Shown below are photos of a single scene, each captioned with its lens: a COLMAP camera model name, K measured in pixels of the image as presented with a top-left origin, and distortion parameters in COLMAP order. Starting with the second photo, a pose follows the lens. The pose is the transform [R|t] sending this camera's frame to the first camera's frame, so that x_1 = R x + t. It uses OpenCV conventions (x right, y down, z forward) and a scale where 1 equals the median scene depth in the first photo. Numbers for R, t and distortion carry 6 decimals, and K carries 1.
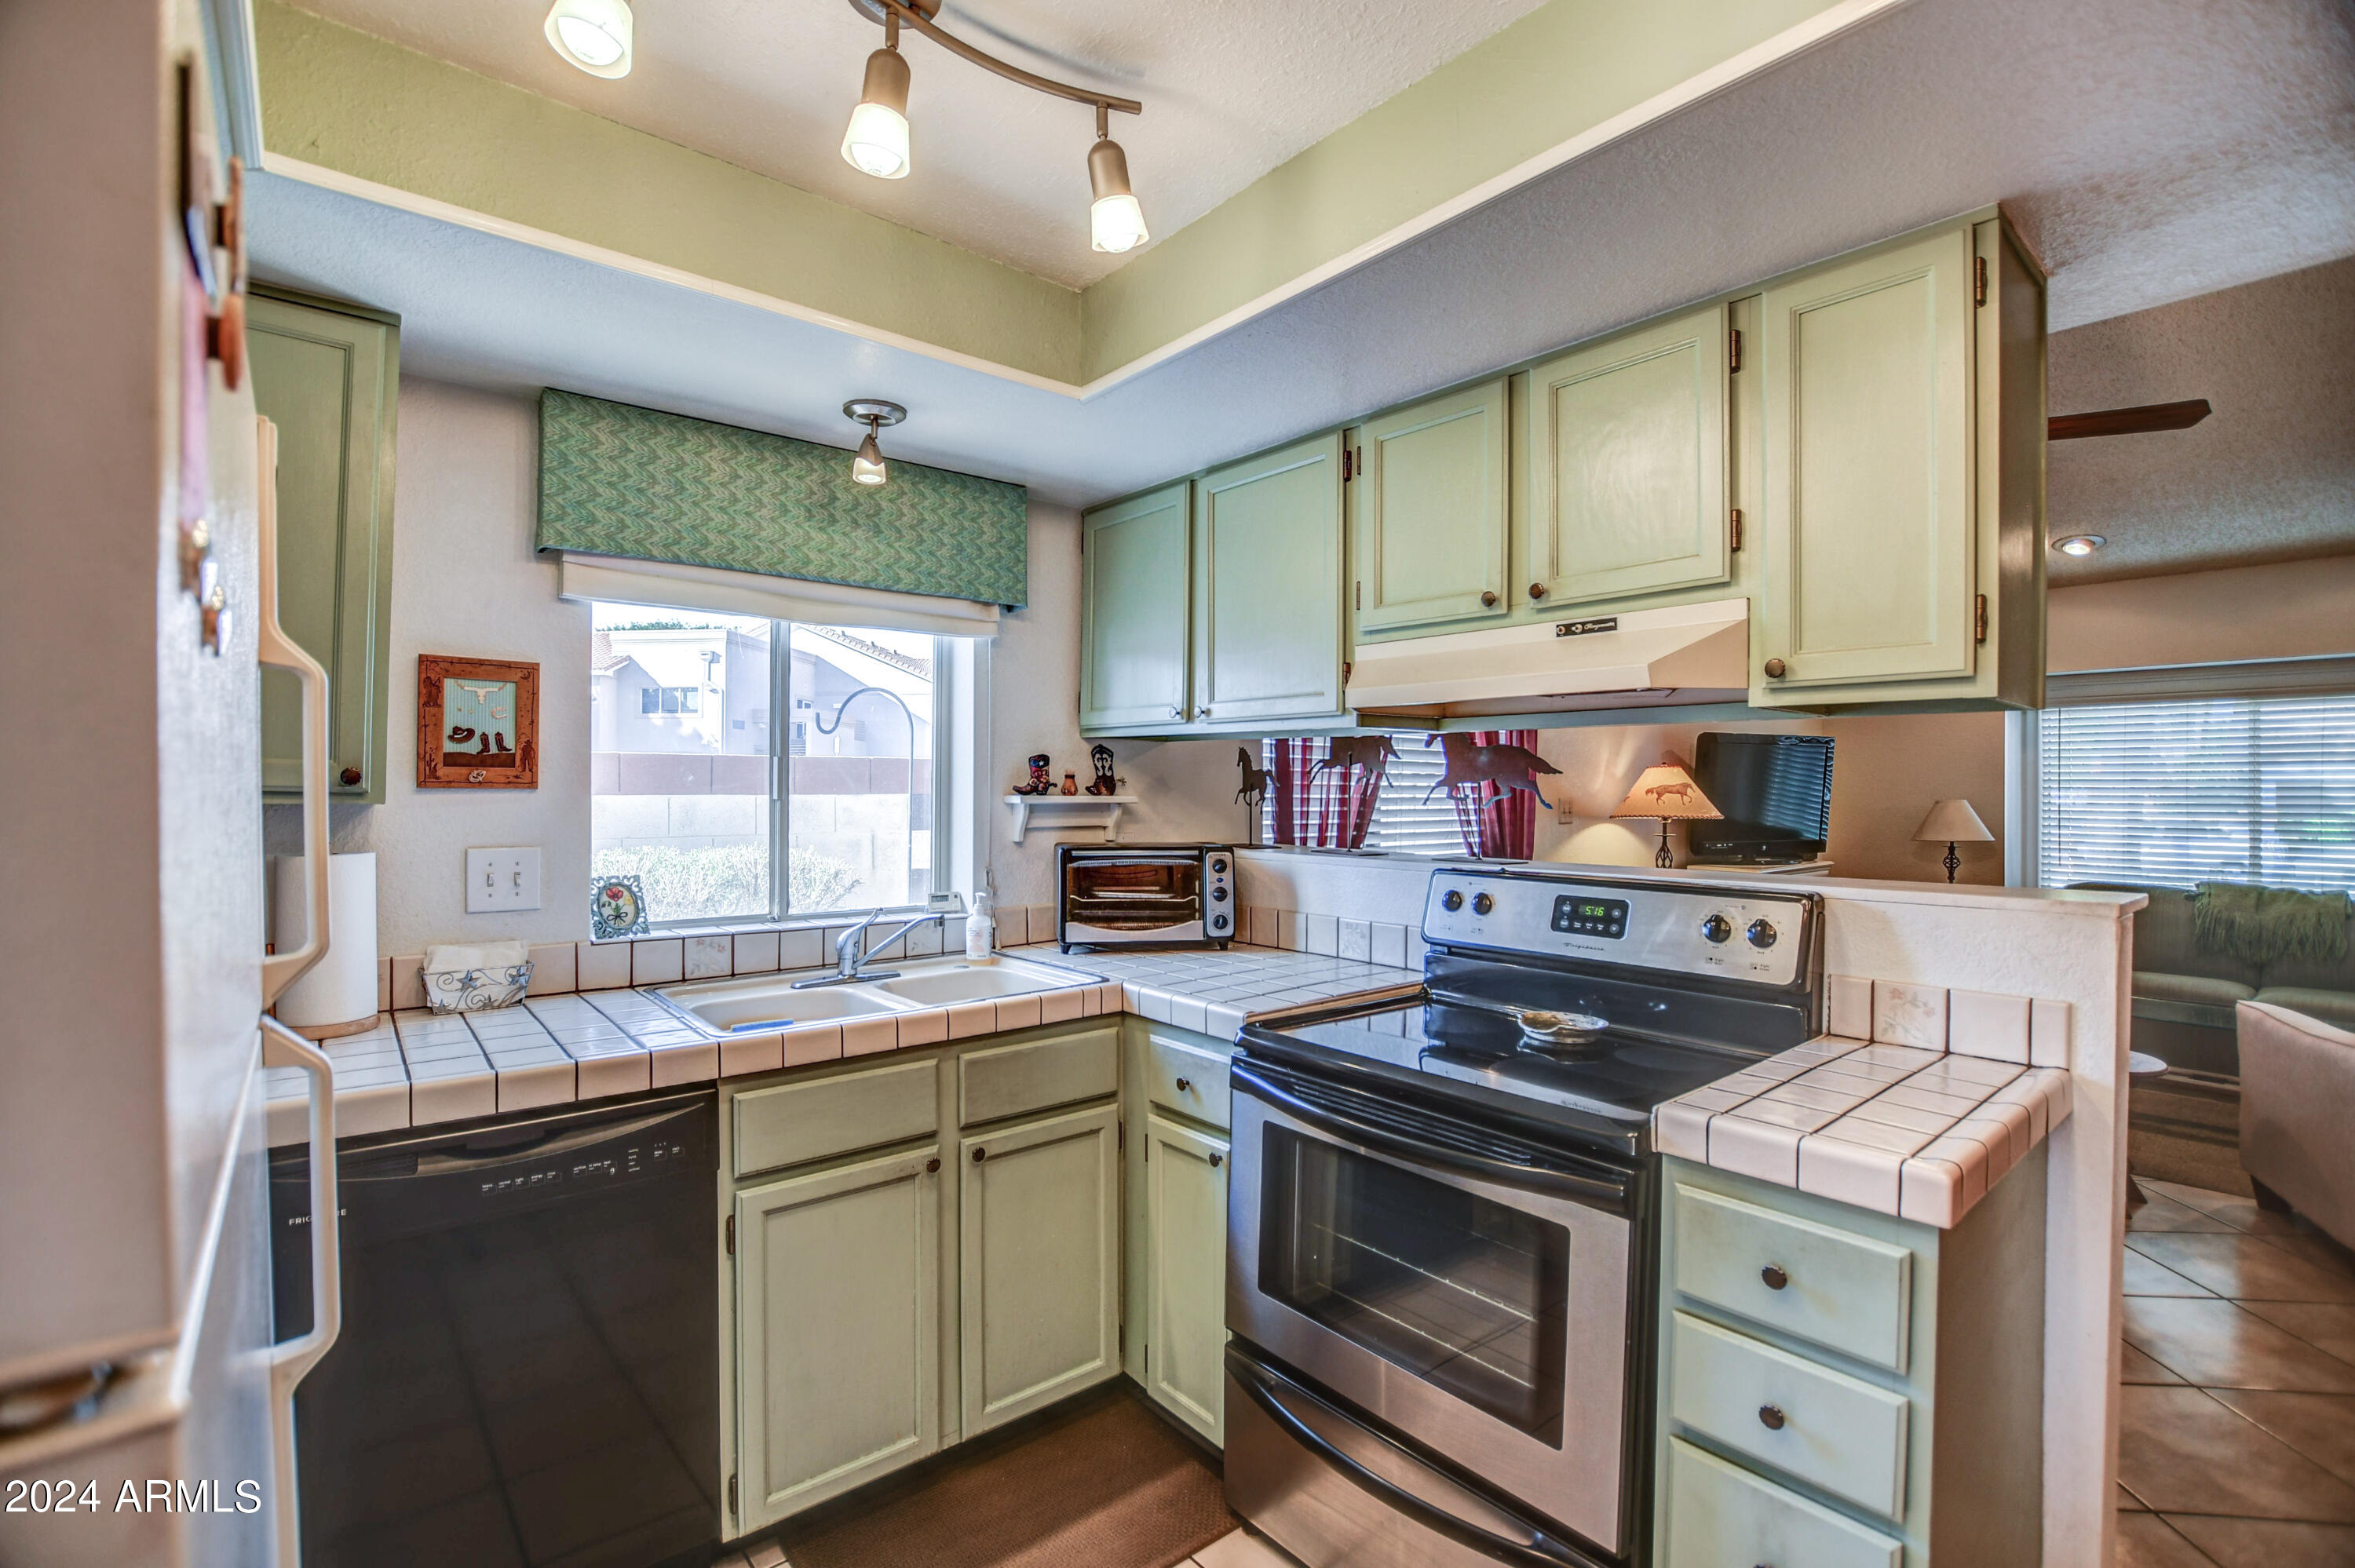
lens RADIAL K [[1050.1, 0, 1172.1], [0, 1050.1, 791.7], [0, 0, 1]] dist [-0.028348, 0.003762]
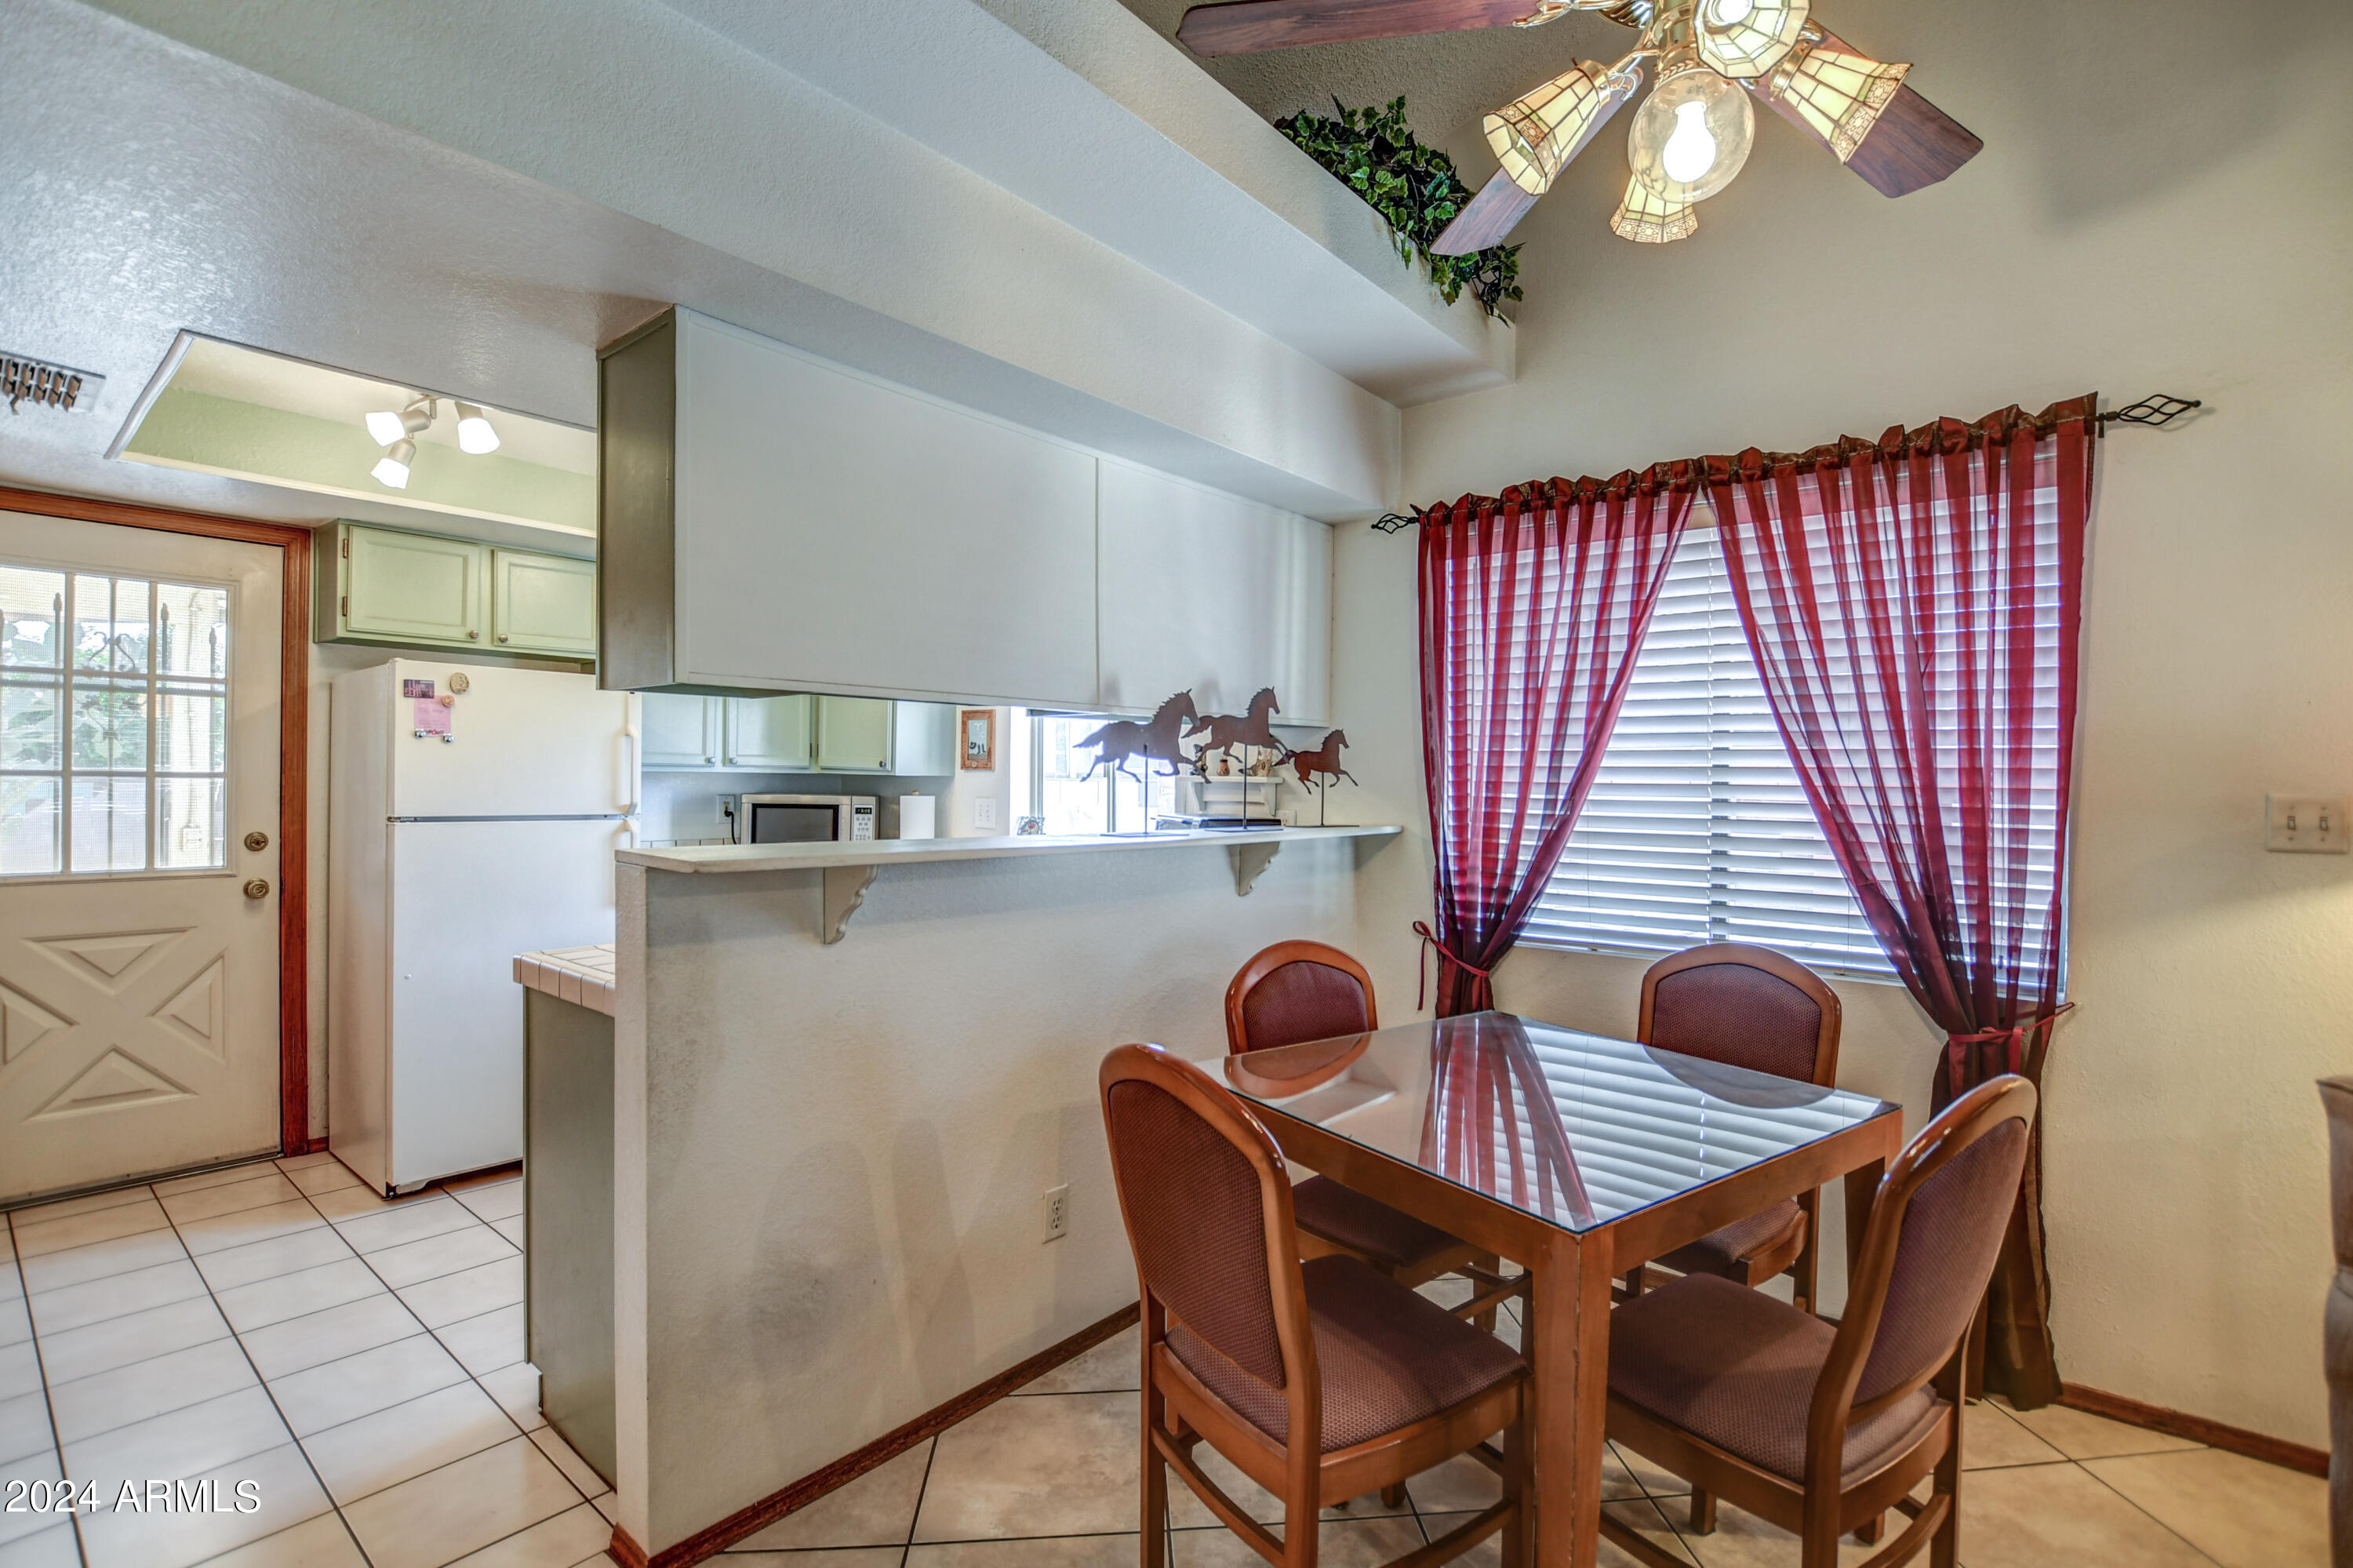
lens RADIAL K [[1050.1, 0, 1197.1], [0, 1050.1, 789.9], [0, 0, 1]] dist [-0.015488, -0.000199]
pose [[0.200839, 0.007379, -0.979596, 1.410357], [-0.014592, 0.999883, 0.004540, 0.018908], [0.979516, 0.013382, 0.200923, 0.906683]]
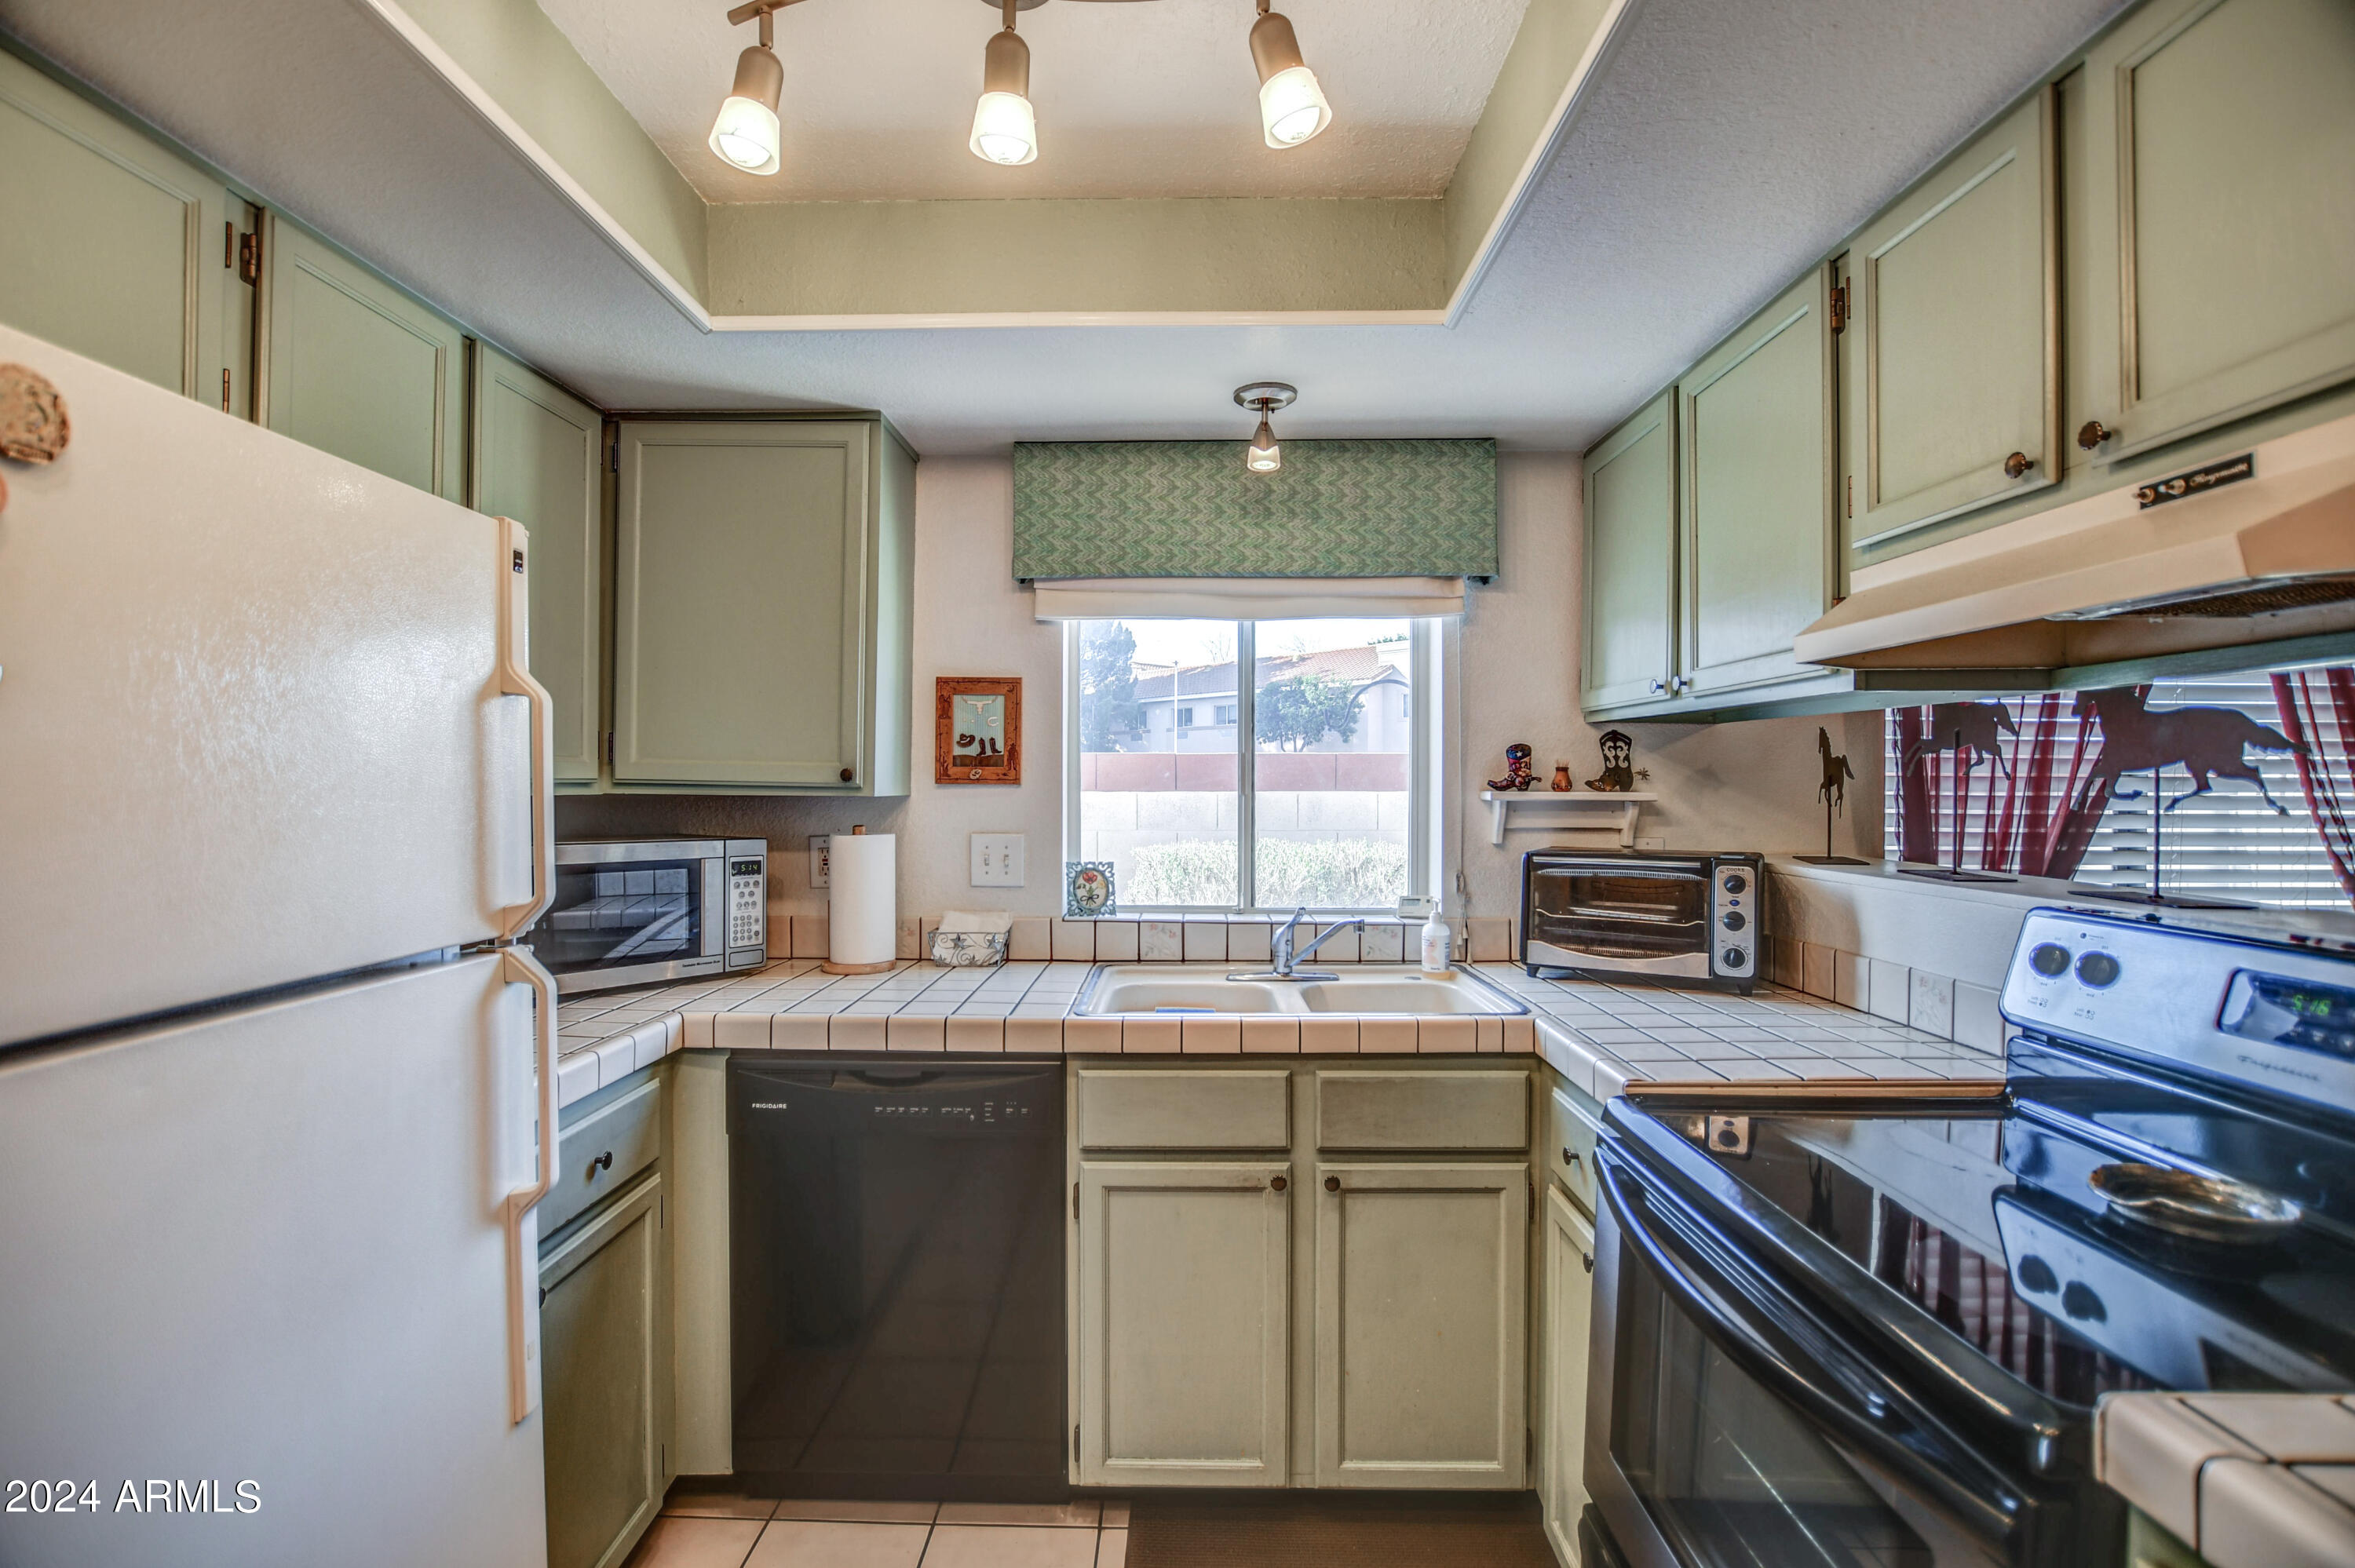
lens RADIAL K [[1050.1, 0, 1172.1], [0, 1050.1, 791.7], [0, 0, 1]] dist [-0.028348, 0.003762]
pose [[0.758245, 0.000928, -0.651969, 0.272492], [-0.000125, 0.999999, 0.001279, 0.003604], [0.651969, -0.000888, 0.758245, 0.195364]]
